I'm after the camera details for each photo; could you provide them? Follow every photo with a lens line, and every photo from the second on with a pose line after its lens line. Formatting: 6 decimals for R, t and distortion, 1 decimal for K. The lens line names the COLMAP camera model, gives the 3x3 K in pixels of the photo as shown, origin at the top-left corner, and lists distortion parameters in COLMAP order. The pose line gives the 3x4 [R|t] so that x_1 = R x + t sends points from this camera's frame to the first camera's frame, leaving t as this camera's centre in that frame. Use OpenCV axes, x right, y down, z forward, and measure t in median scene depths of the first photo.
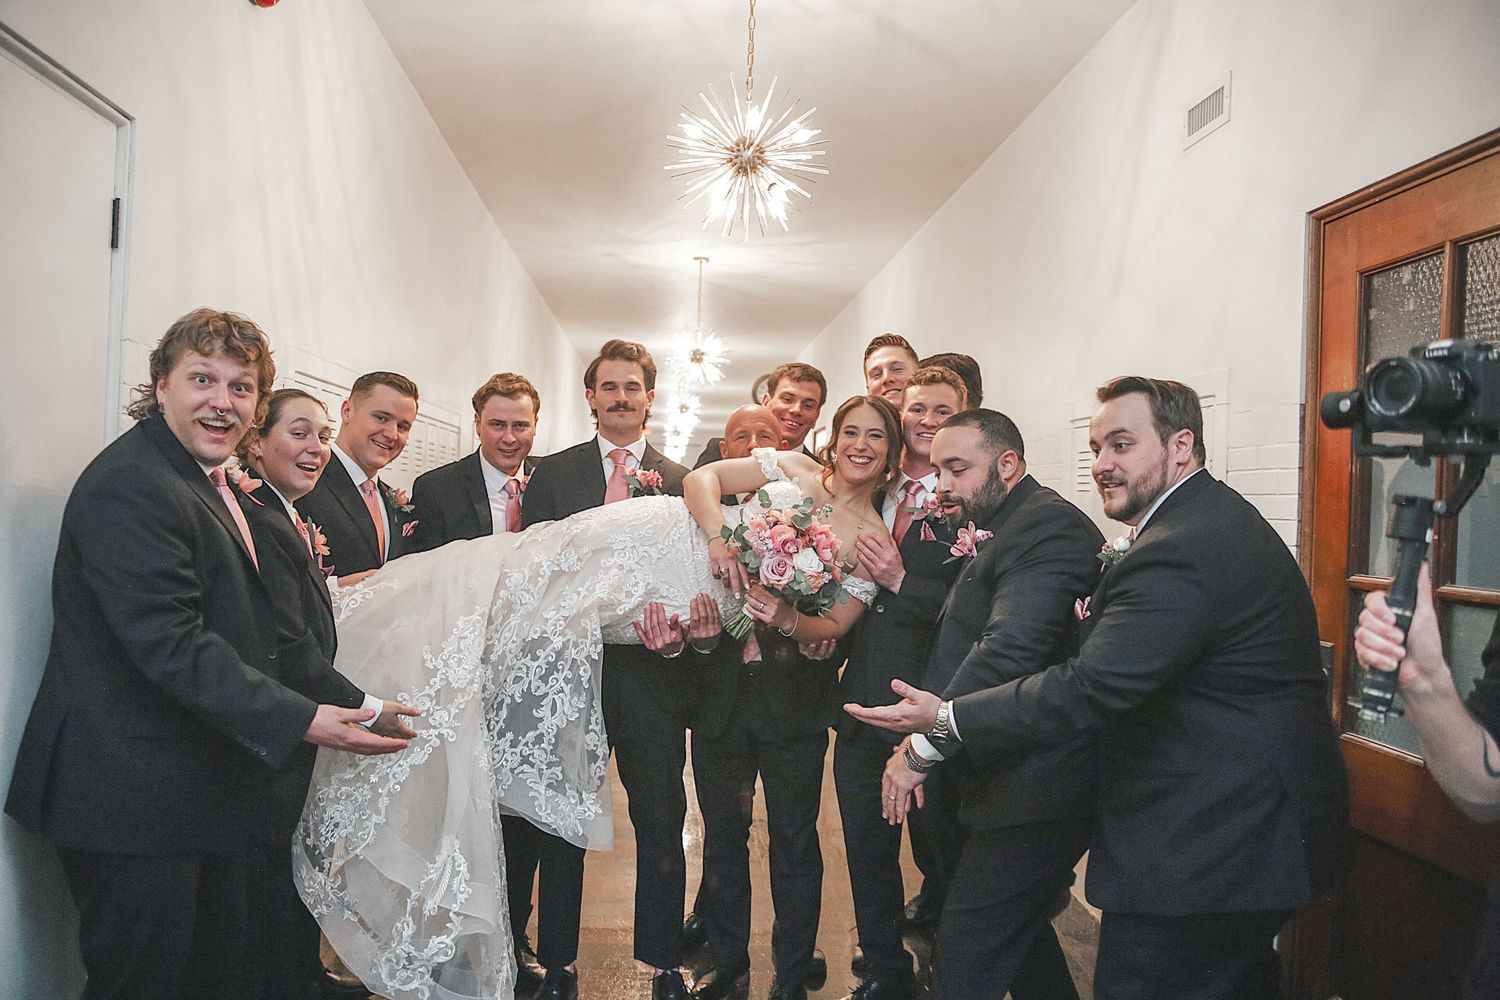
lens RADIAL K [[1200.9, 0, 725.0], [0, 1200.9, 503.4], [0, 0, 1]] dist [-0.123995, 0.127809]
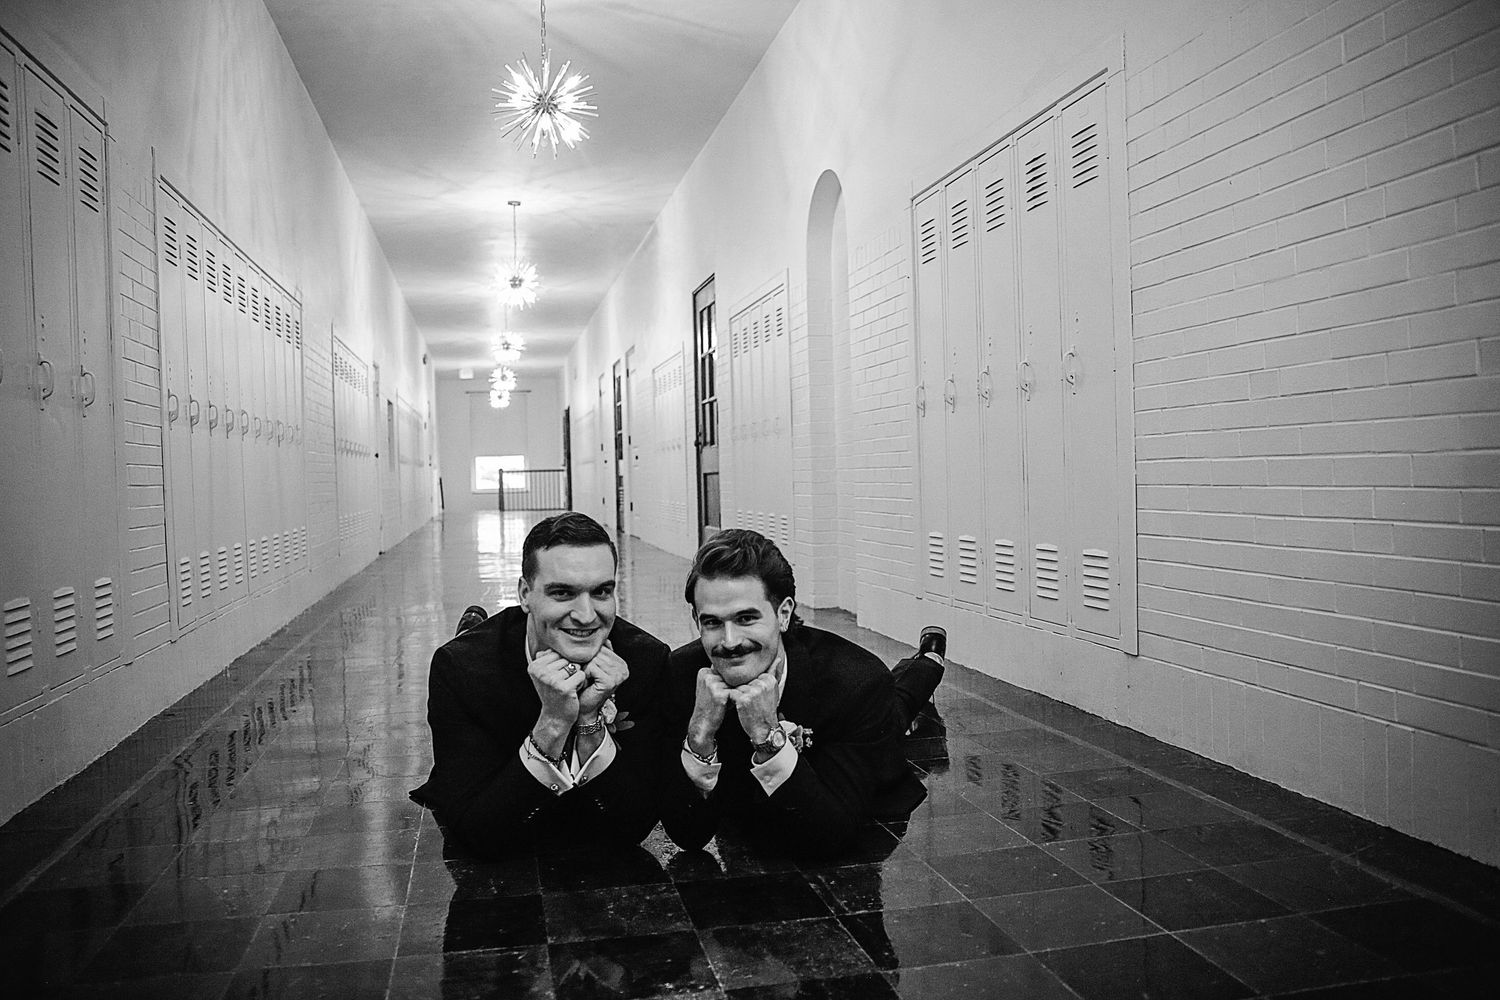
lens RADIAL K [[1200.9, 0, 725.0], [0, 1200.9, 503.4], [0, 0, 1]] dist [-0.123995, 0.127809]
pose [[0.987820, -0.064374, 0.141662, -0.074302], [0.061422, 0.997796, 0.025116, 0.191101], [-0.142967, -0.016109, 0.989596, 0.853778]]
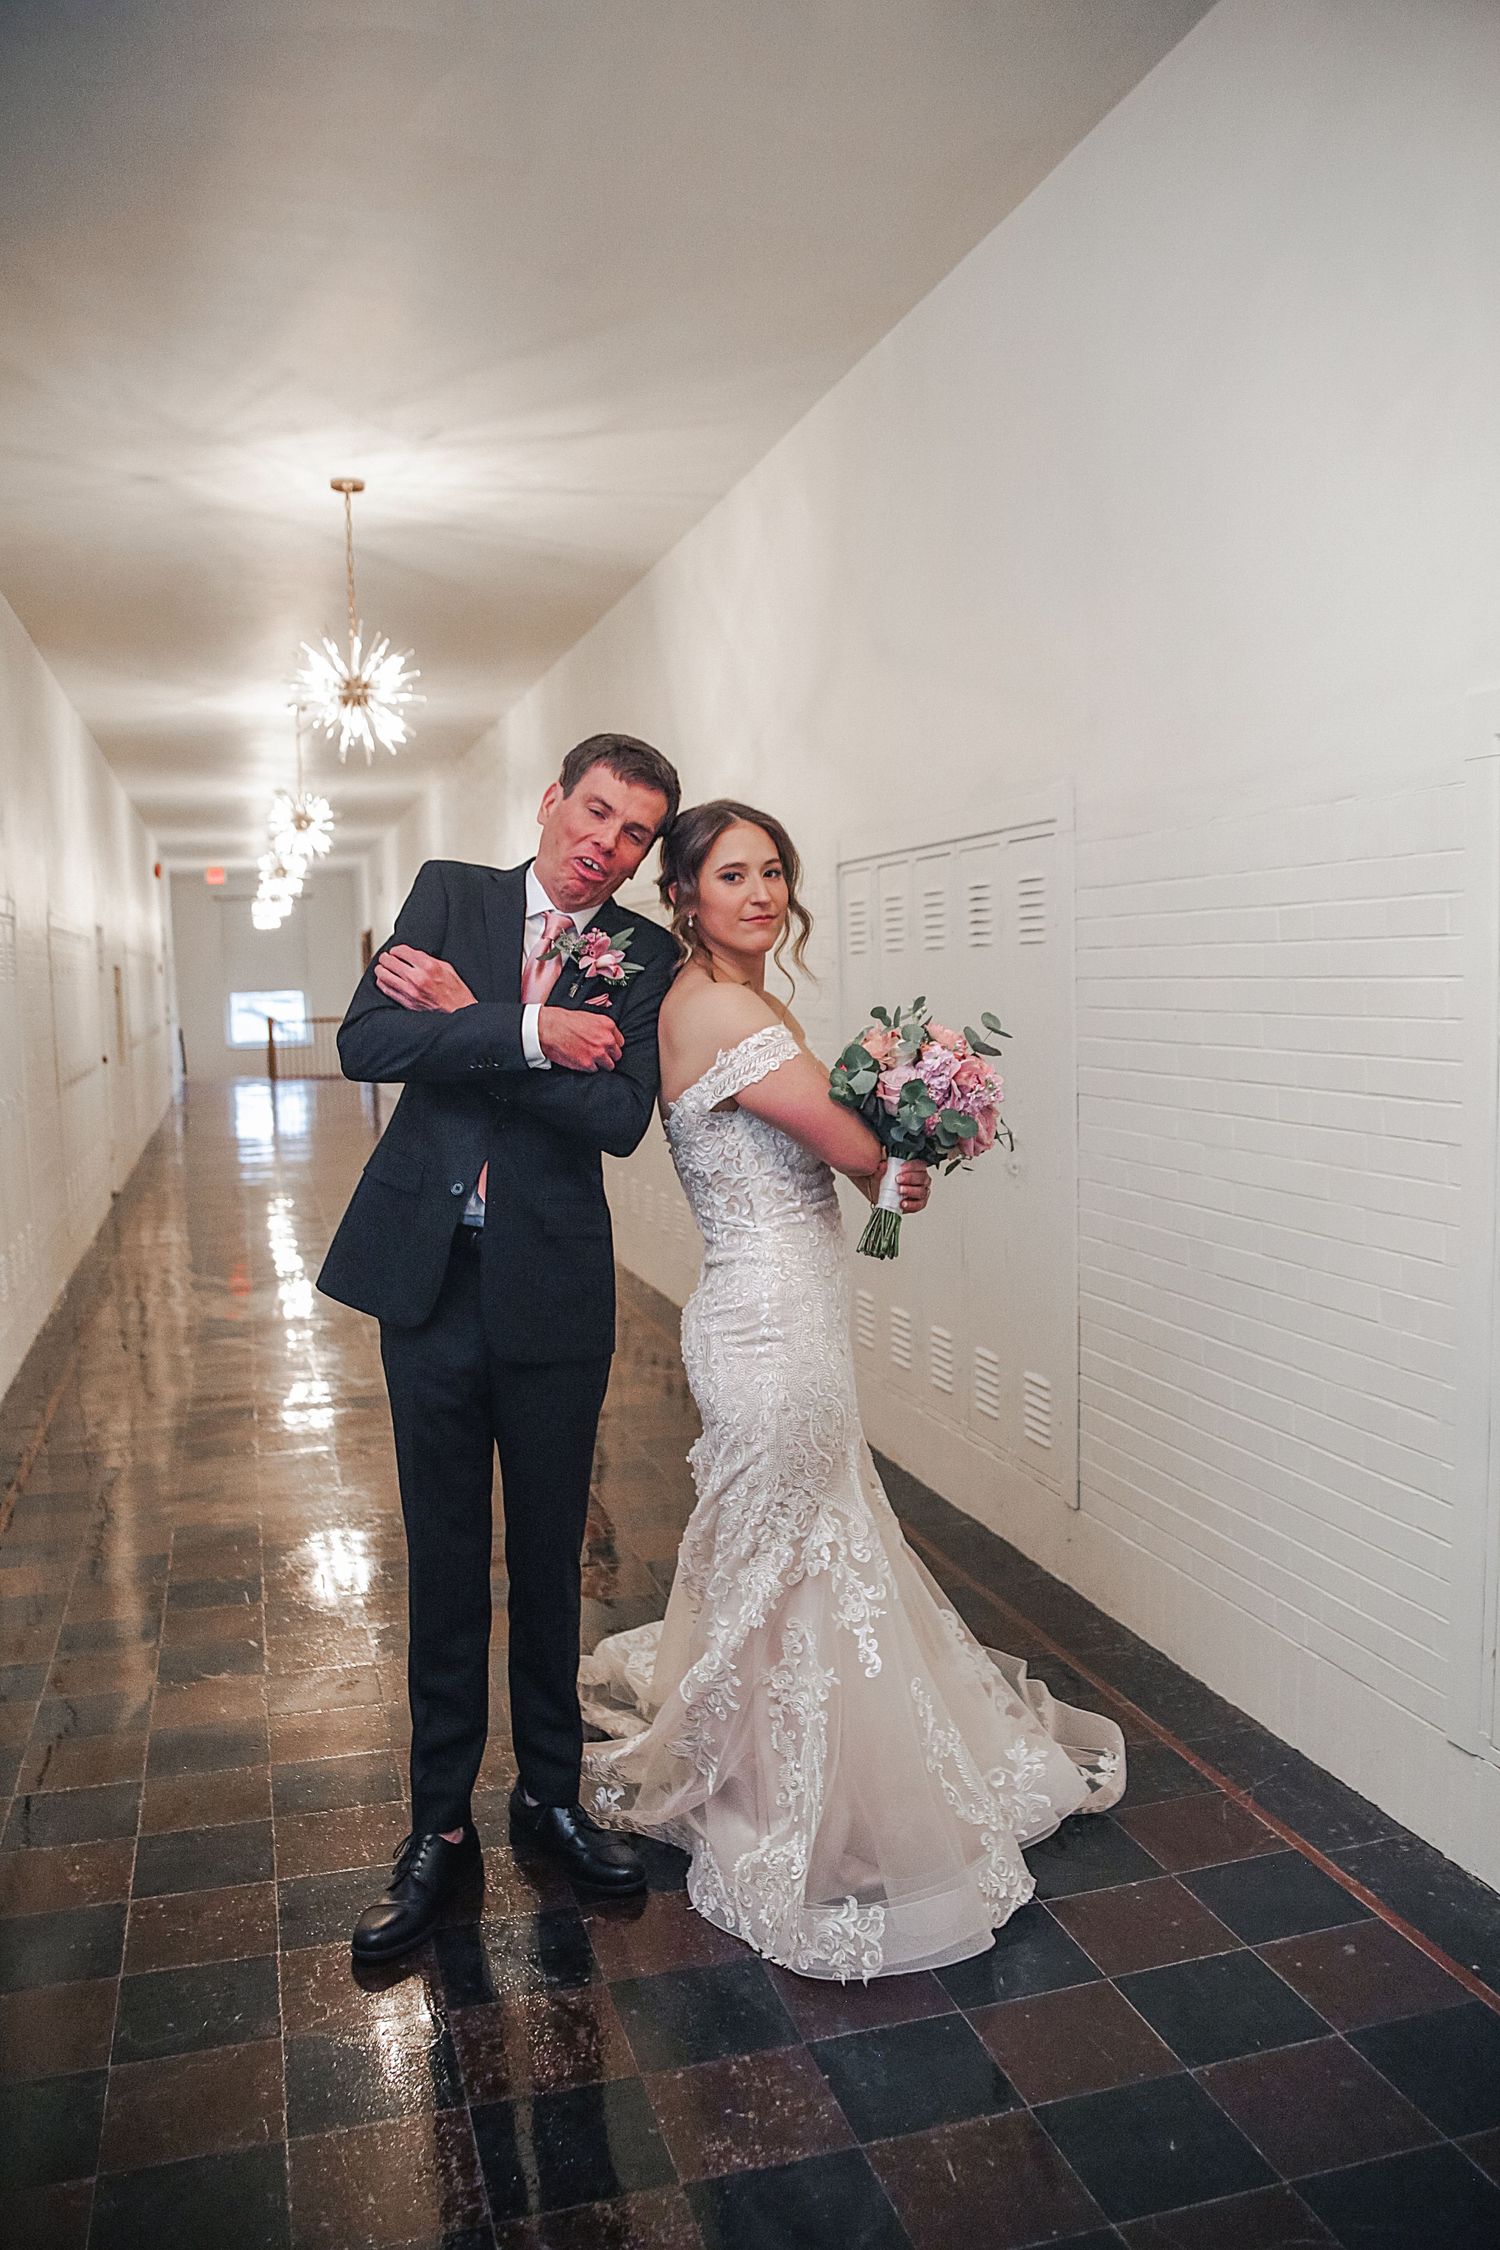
lens RADIAL K [[1801.3, 0, 741.8], [0, 1801.3, 1162.3], [0, 0, 1]] dist [-0.123995, 0.127809]
pose [[0.973684, -0.084746, 0.211559, -0.091966], [0.062249, 0.991888, 0.110831, -0.015131], [-0.219236, -0.094745, 0.971061, 0.627816]]
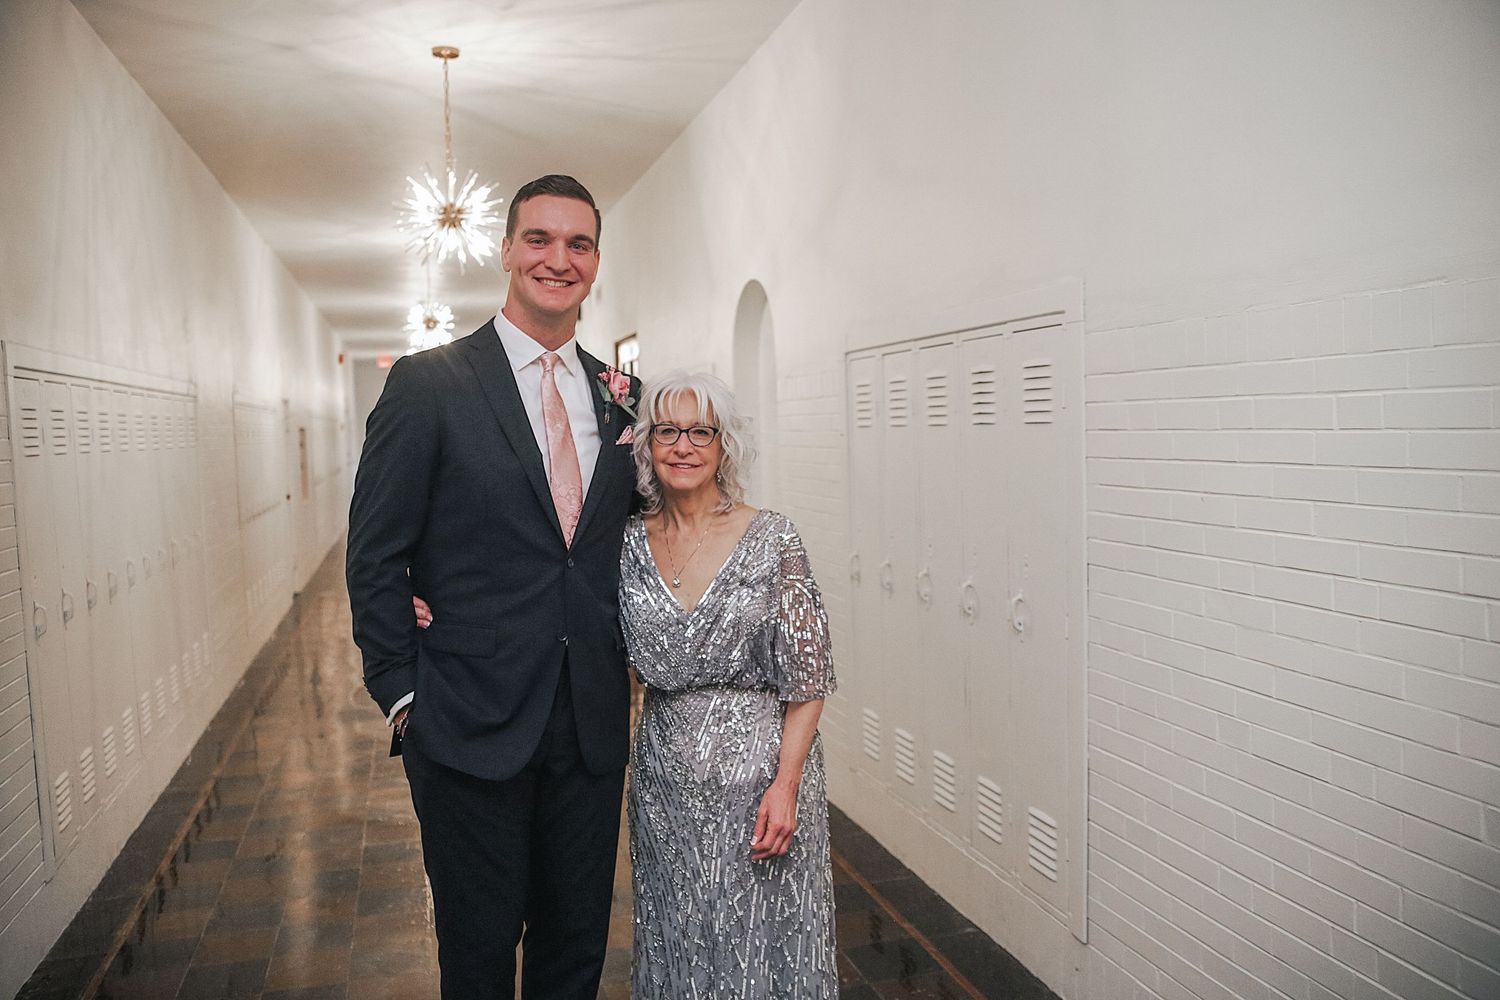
lens RADIAL K [[1200.9, 0, 725.0], [0, 1200.9, 503.4], [0, 0, 1]] dist [-0.123995, 0.127809]
pose [[0.976906, -0.080200, 0.198049, -0.043017], [0.067370, 0.995220, 0.070702, -0.033683], [-0.202773, -0.055726, 0.977639, 0.936376]]
